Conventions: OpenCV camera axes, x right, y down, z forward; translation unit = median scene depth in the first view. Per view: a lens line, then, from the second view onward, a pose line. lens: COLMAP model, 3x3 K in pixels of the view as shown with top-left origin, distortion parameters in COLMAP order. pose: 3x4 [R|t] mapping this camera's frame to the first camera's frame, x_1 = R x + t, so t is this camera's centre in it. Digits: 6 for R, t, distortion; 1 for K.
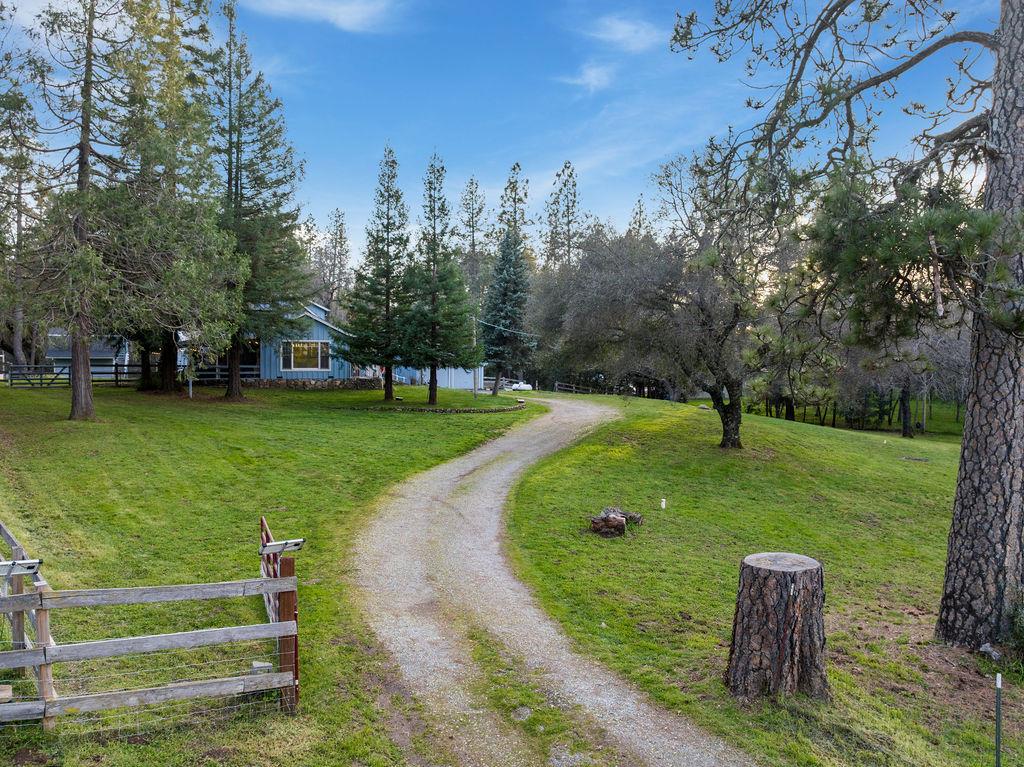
lens RADIAL K [[734.0, 0, 530.7], [0, 734.0, 383.5], [0, 0, 1]] dist [-0.000925, -0.077295]
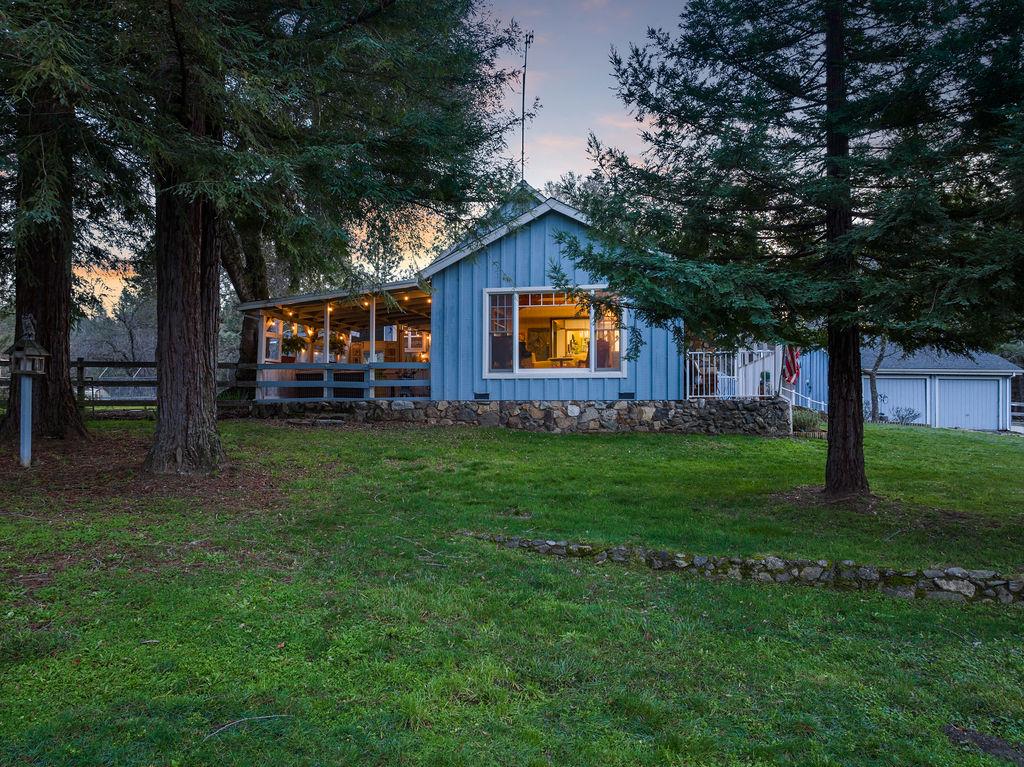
lens RADIAL K [[734.0, 0, 530.7], [0, 734.0, 383.5], [0, 0, 1]] dist [-0.000925, -0.077295]
pose [[0.869193, -0.010140, -0.494369, -0.152824], [-0.009925, 0.999231, -0.037944, -0.001596], [0.494373, 0.037887, 0.868424, 0.712521]]
